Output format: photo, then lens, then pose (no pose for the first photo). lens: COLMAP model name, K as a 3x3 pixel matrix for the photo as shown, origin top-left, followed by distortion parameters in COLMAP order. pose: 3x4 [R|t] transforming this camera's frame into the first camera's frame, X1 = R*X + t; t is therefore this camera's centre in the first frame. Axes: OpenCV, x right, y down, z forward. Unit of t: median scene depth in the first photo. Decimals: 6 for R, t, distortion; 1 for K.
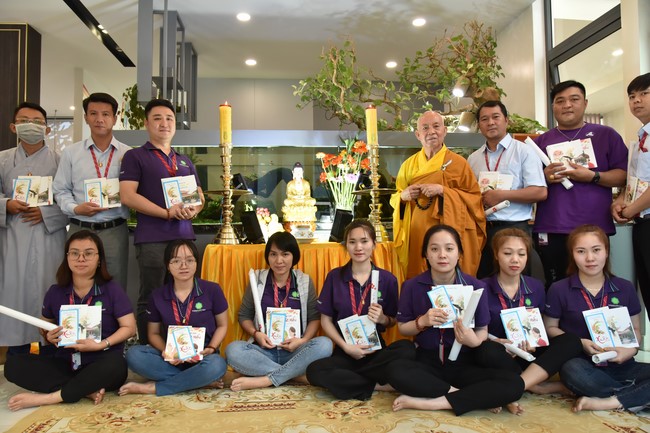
lens RADIAL K [[466.8, 0, 325.0], [0, 466.8, 216.5], [0, 0, 1]] dist [-0.038620, 0.000963]
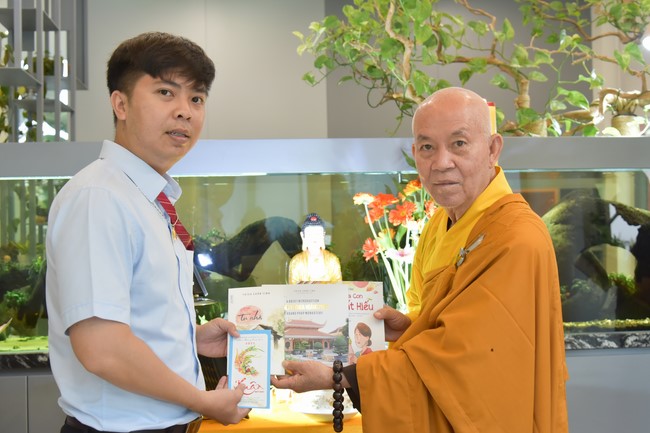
lens RADIAL K [[866.3, 0, 325.0], [0, 866.3, 216.5], [0, 0, 1]] dist [-0.014436, -0.026186]
pose [[0.999929, -0.010780, -0.005010, -0.050883], [0.010807, 0.999927, 0.005425, -0.141025], [0.004952, -0.005479, 0.999973, 0.192177]]
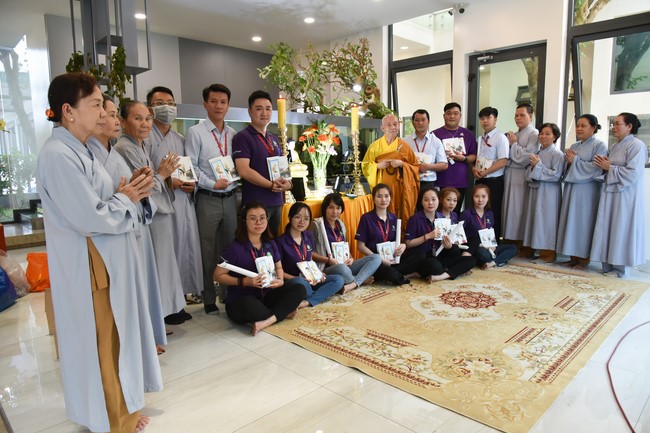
lens RADIAL K [[466.8, 0, 325.0], [0, 466.8, 216.5], [0, 0, 1]] dist [-0.038620, 0.000963]
pose [[0.753139, -0.080785, 0.652882, -1.085178], [-0.021803, 0.988821, 0.147504, -0.110726], [-0.657500, -0.125326, 0.742958, -0.111275]]
